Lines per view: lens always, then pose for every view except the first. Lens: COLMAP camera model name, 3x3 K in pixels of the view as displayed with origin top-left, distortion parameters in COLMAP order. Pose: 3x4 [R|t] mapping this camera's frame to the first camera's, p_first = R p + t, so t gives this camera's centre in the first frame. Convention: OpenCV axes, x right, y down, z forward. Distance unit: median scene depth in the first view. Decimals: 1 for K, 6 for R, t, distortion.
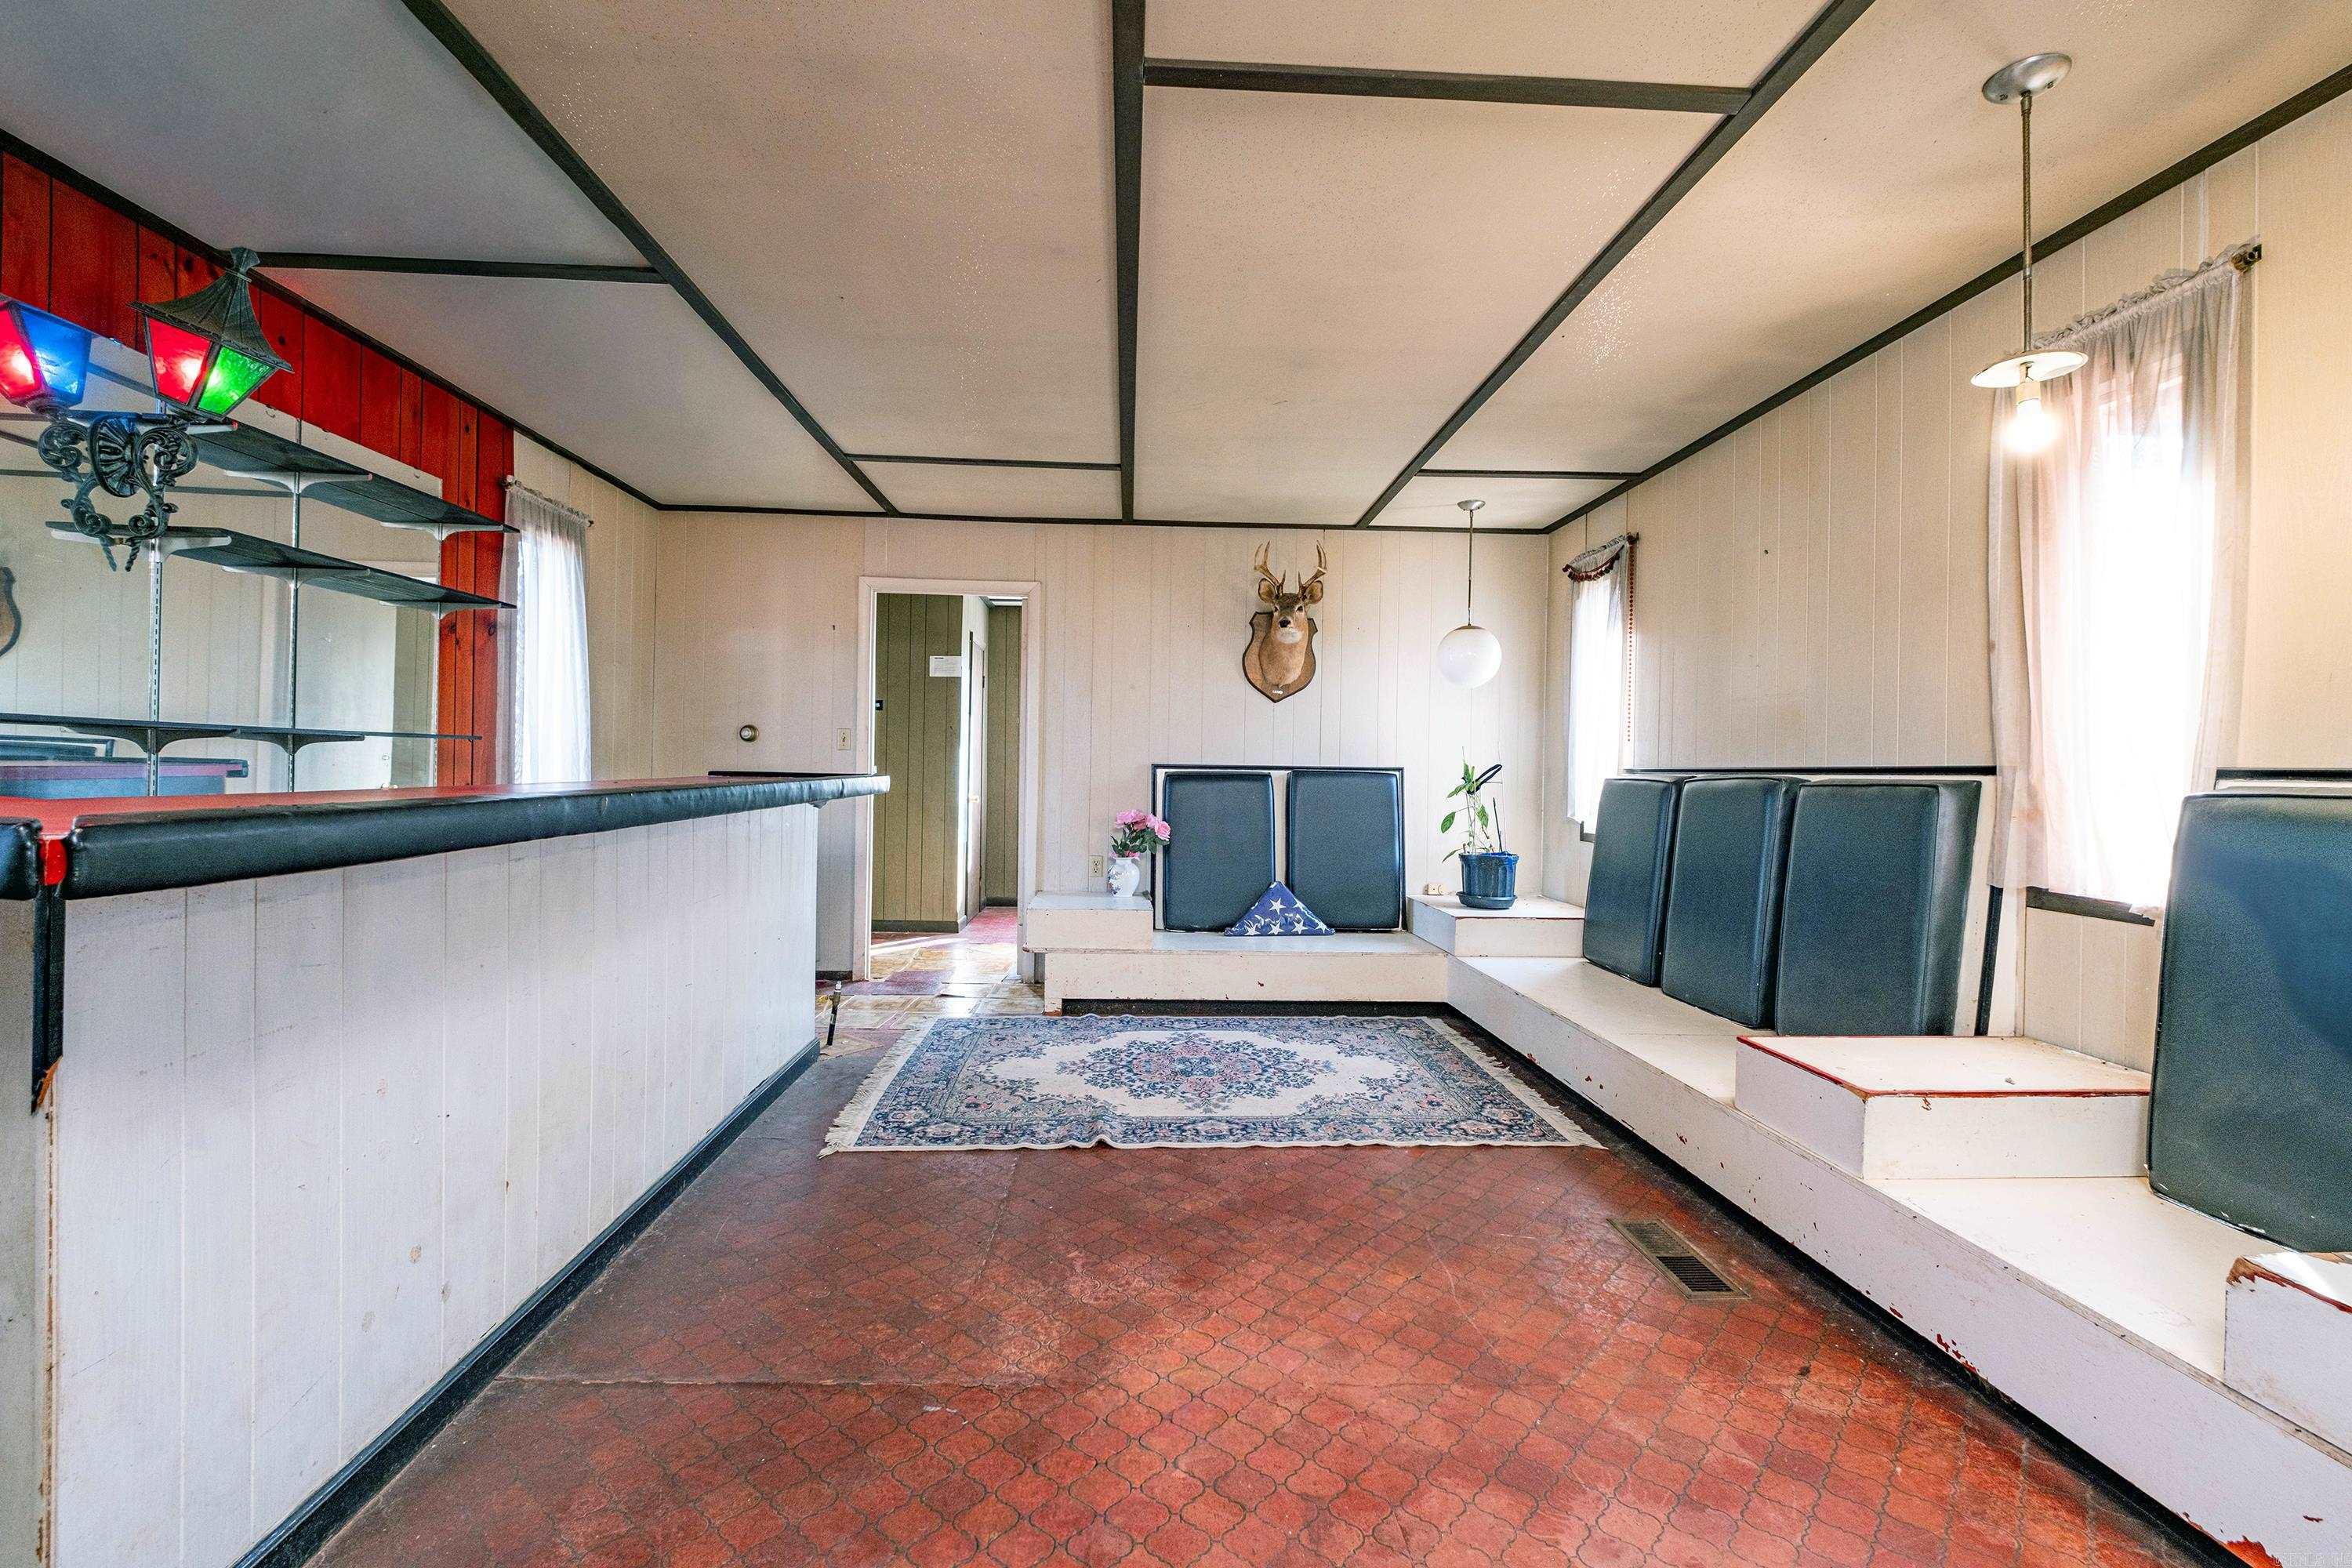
lens RADIAL K [[1002.6, 0, 1176.0], [0, 1002.6, 784.0], [0, 0, 1]] dist [0.001808, -0.007170]
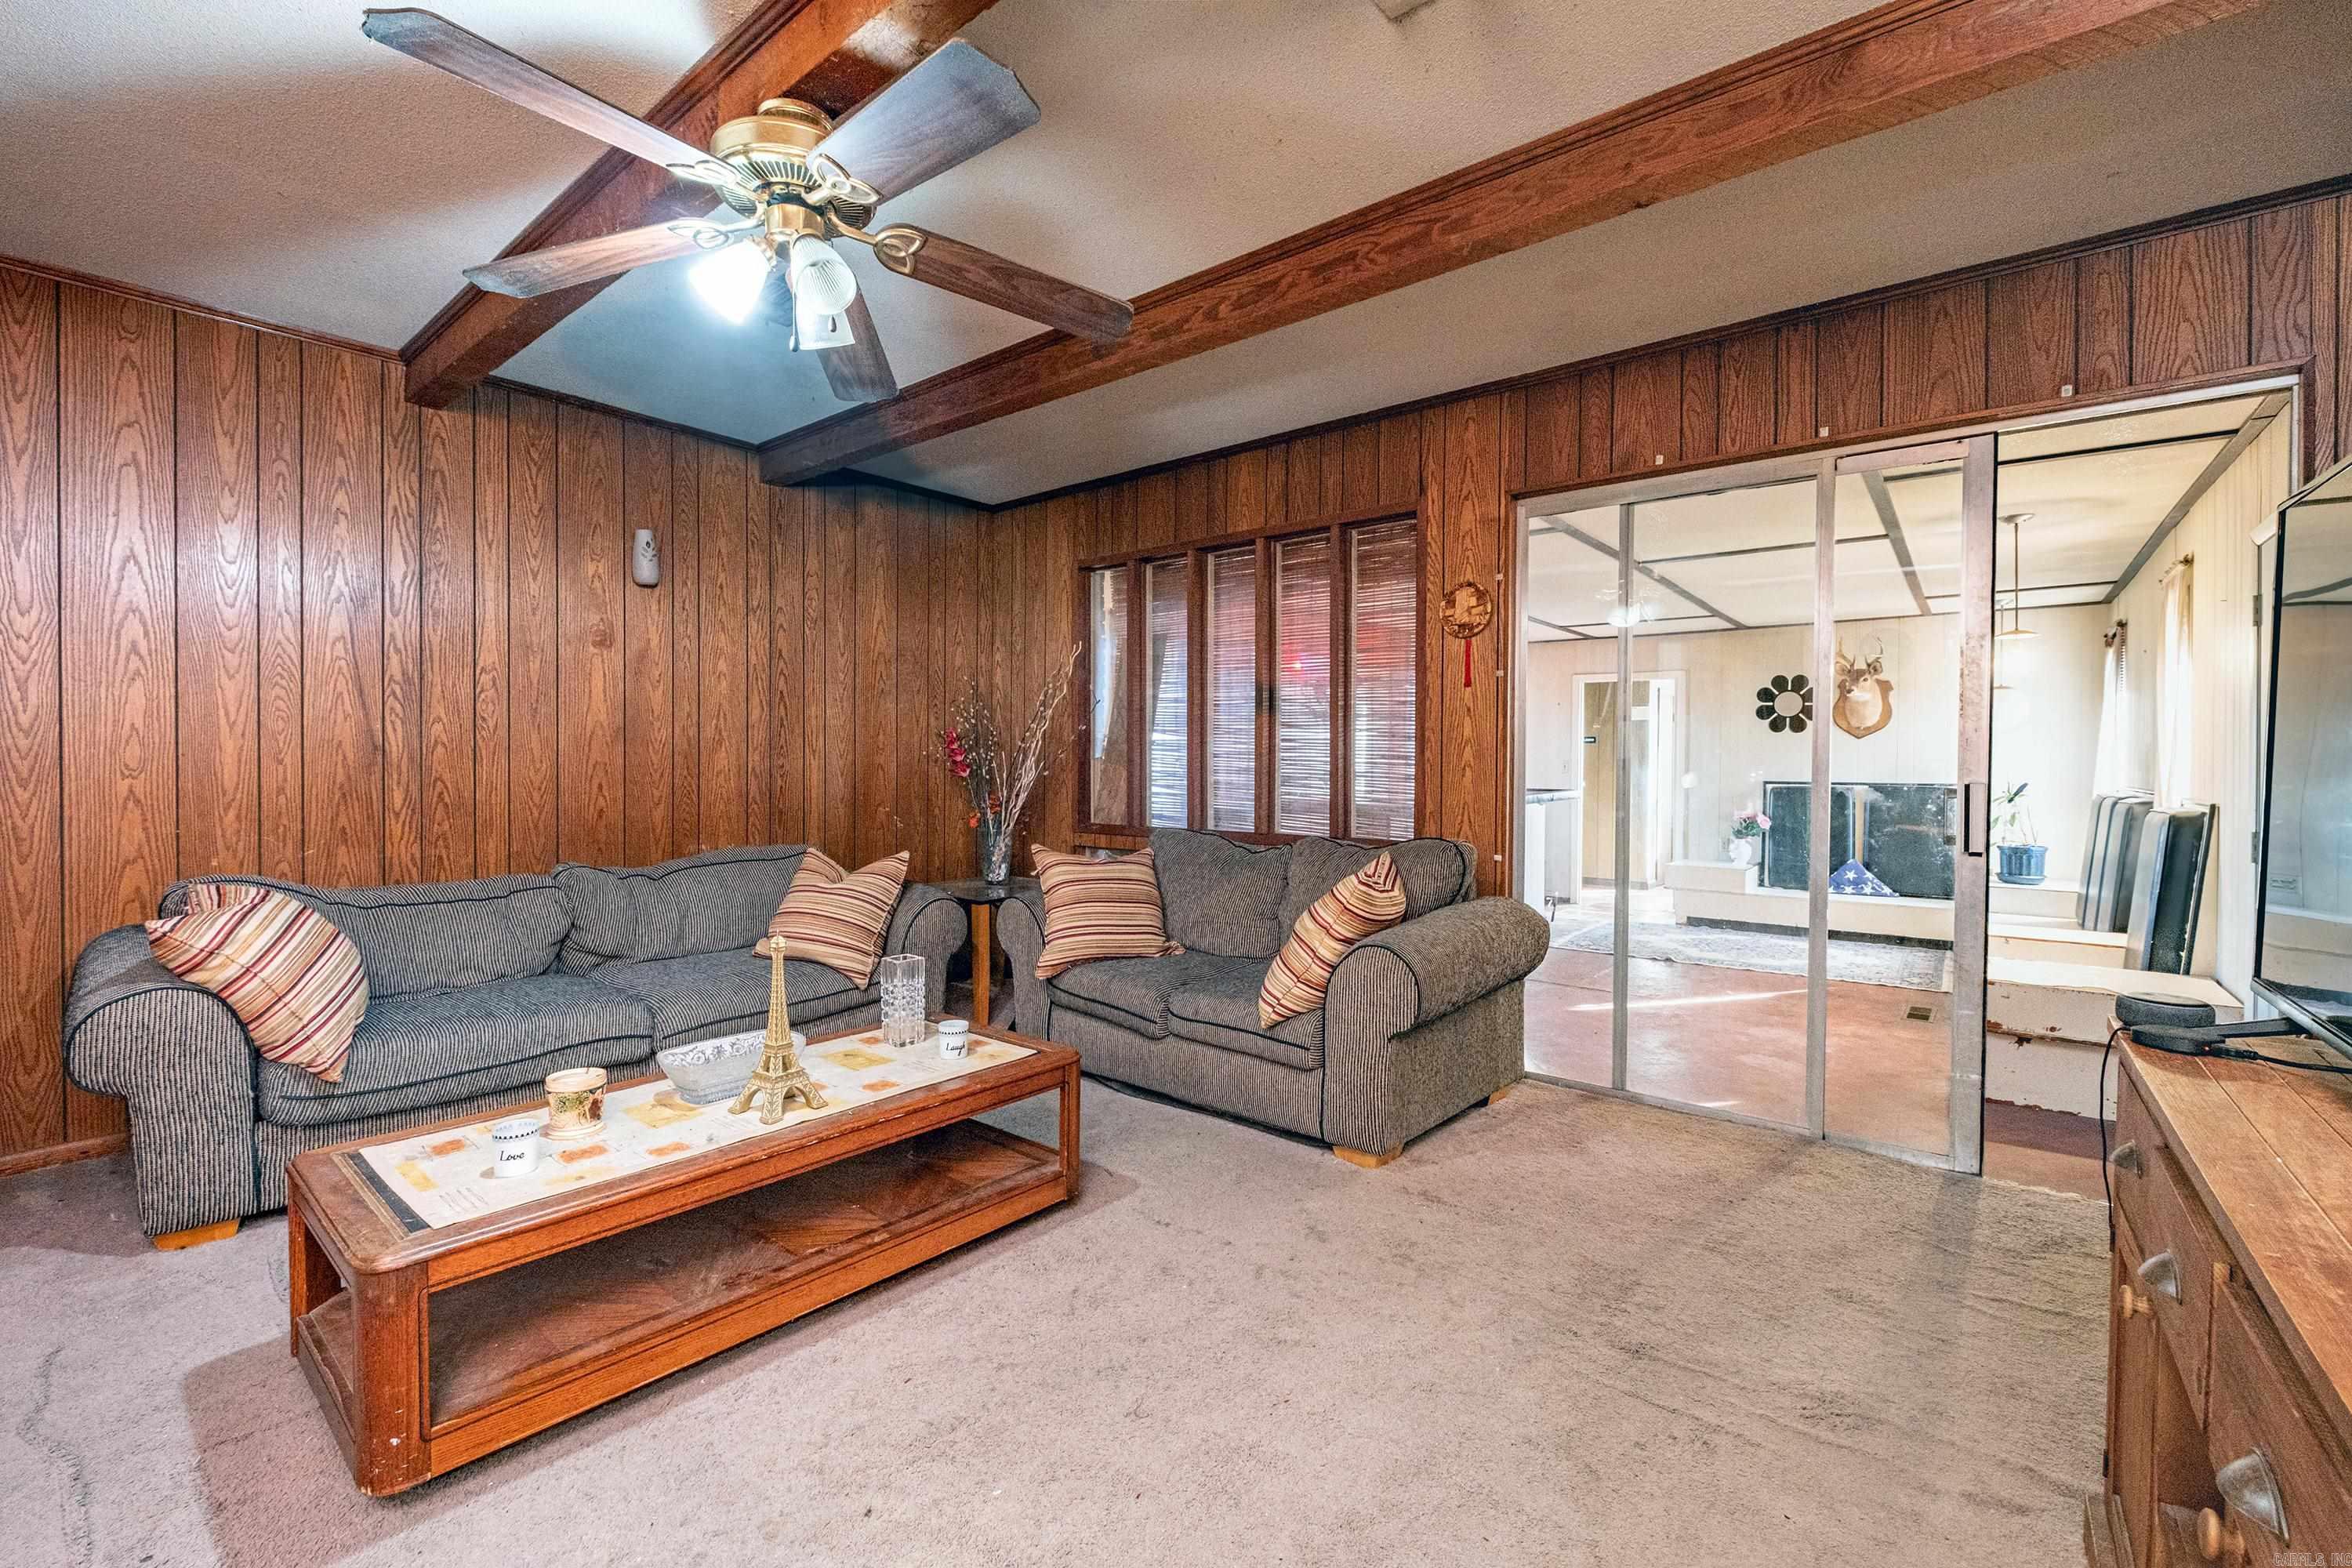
lens RADIAL K [[1002.6, 0, 1176.0], [0, 1002.6, 784.0], [0, 0, 1]] dist [0.001808, -0.007170]
pose [[0.751233, 0.000904, -0.660037, 0.466936], [0.000822, 0.999997, 0.002305, -0.027853], [0.660037, -0.002275, 0.751230, -1.139911]]
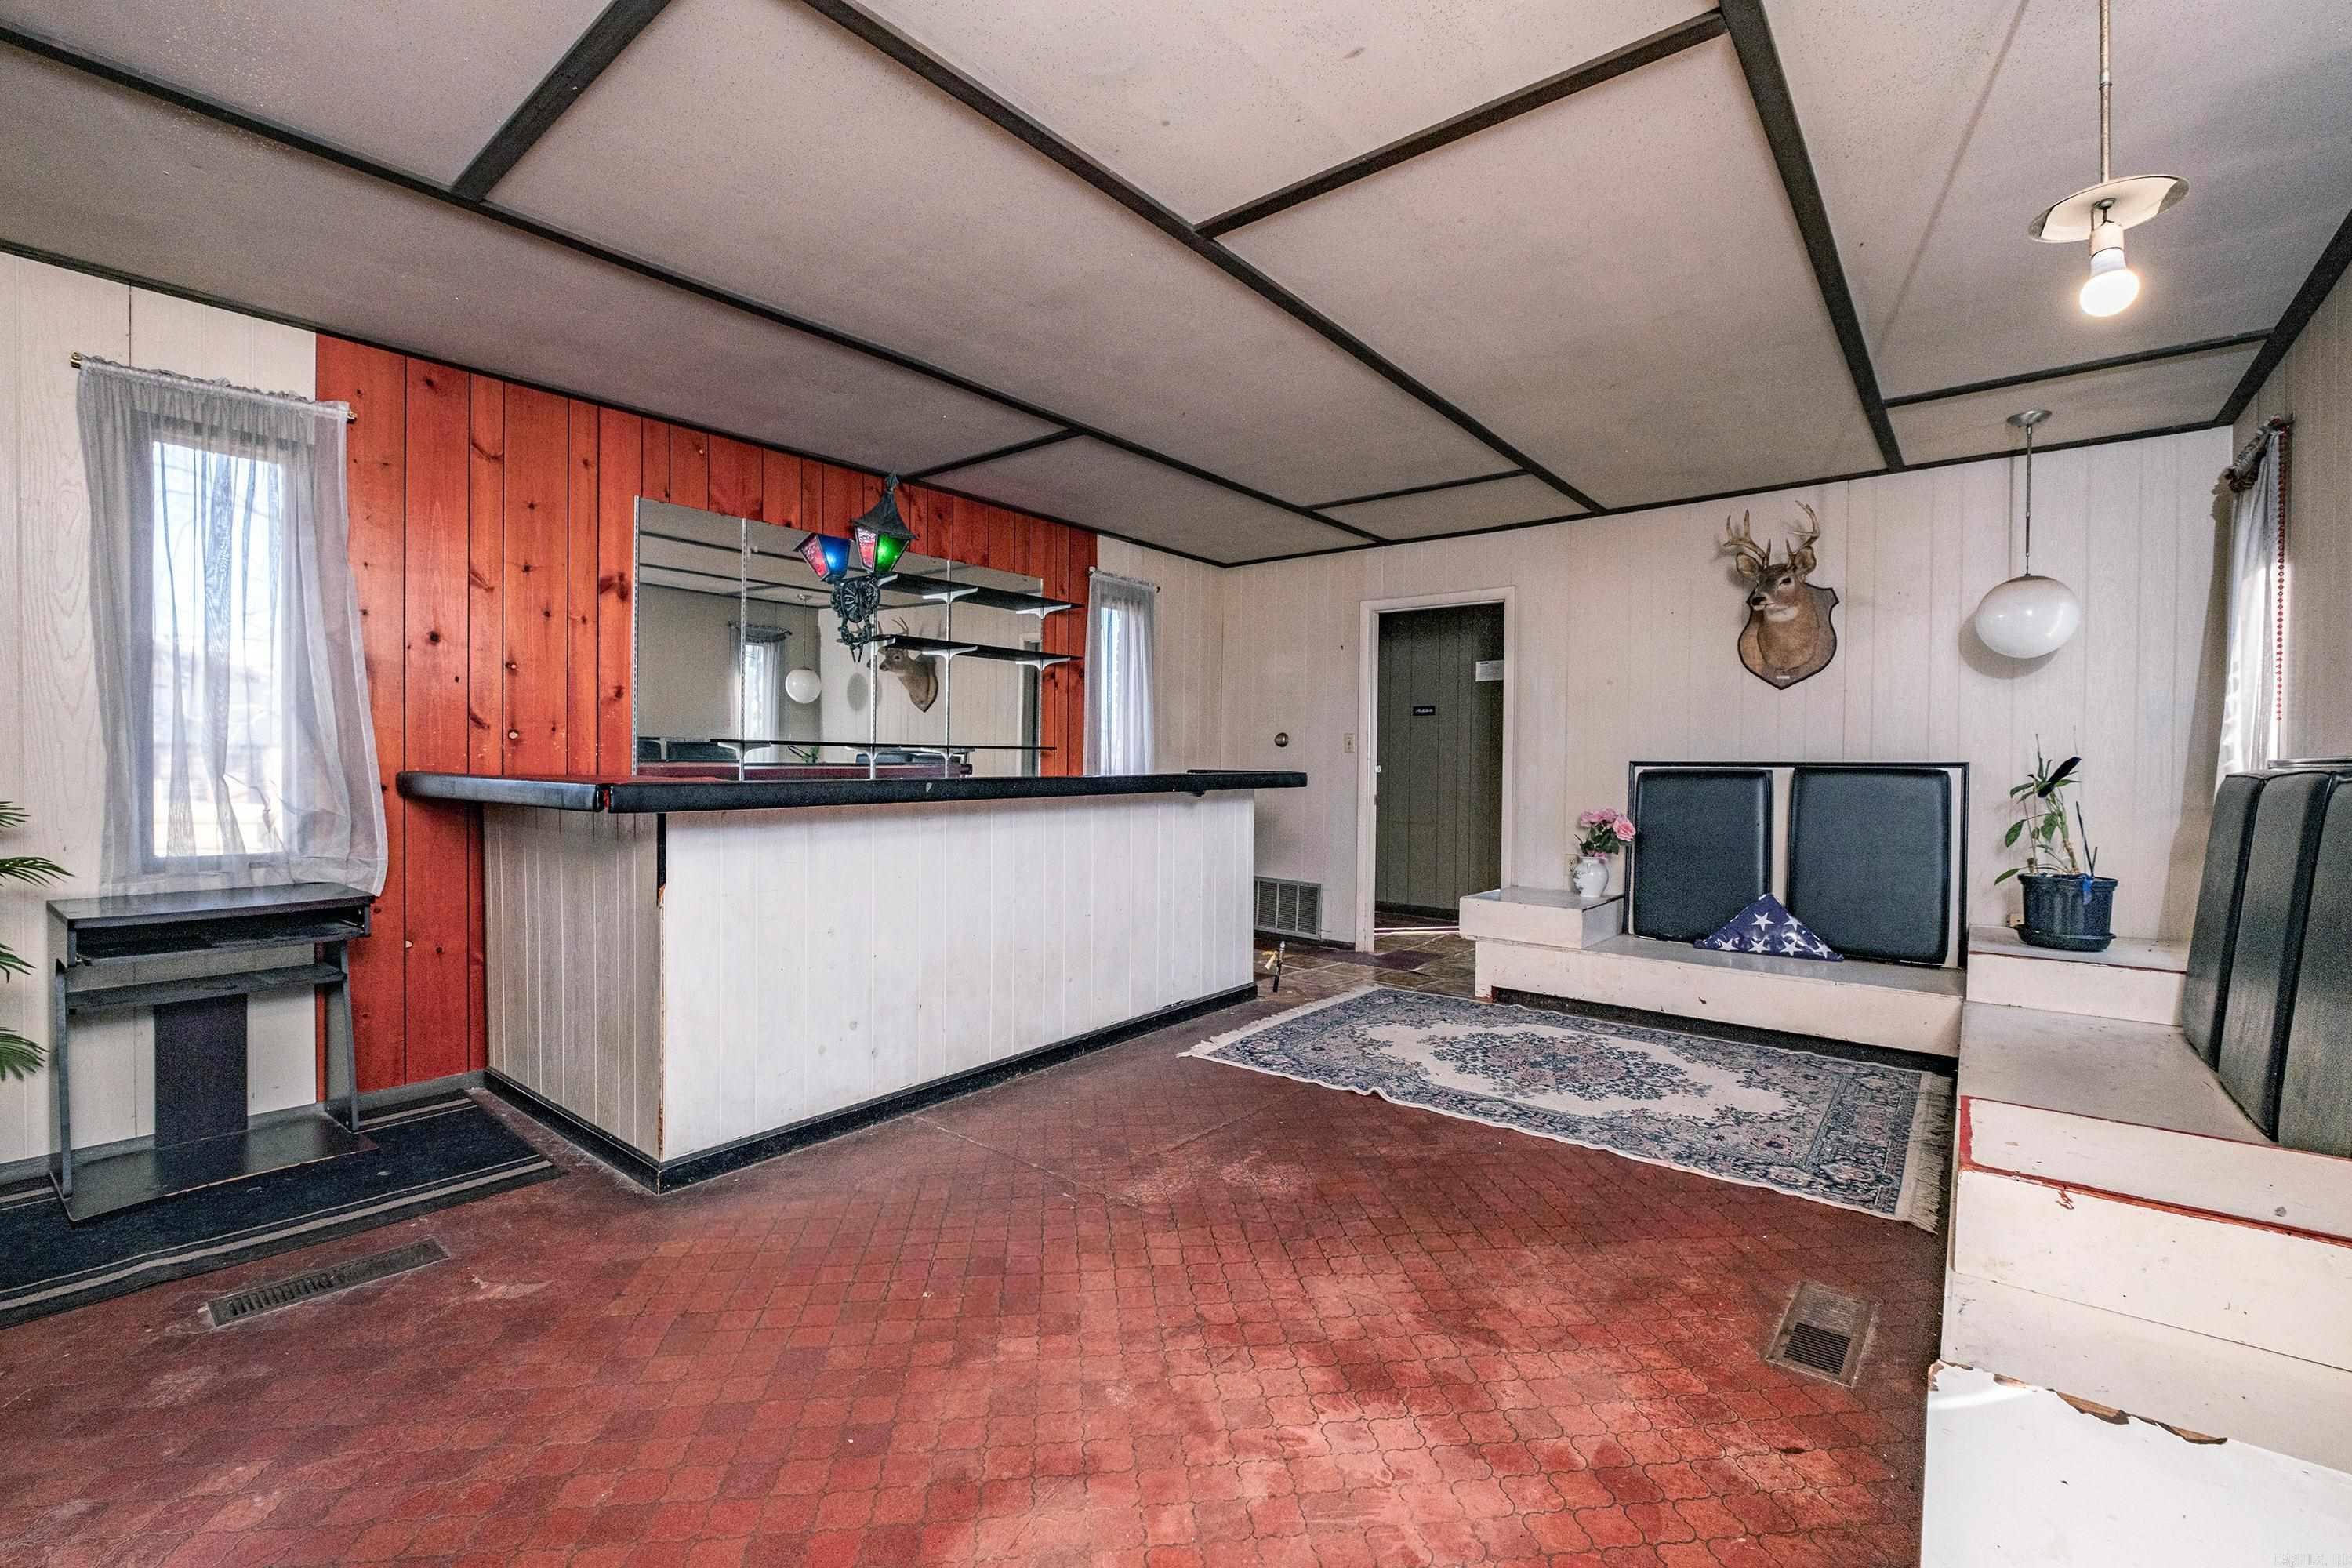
lens RADIAL K [[1002.6, 0, 1176.0], [0, 1002.6, 784.0], [0, 0, 1]] dist [0.001808, -0.007170]
pose [[0.746918, 0.004384, -0.664902, 0.418587], [-0.006241, 0.999980, -0.000417, 0.006868], [0.664887, 0.004461, 0.746931, -0.001858]]
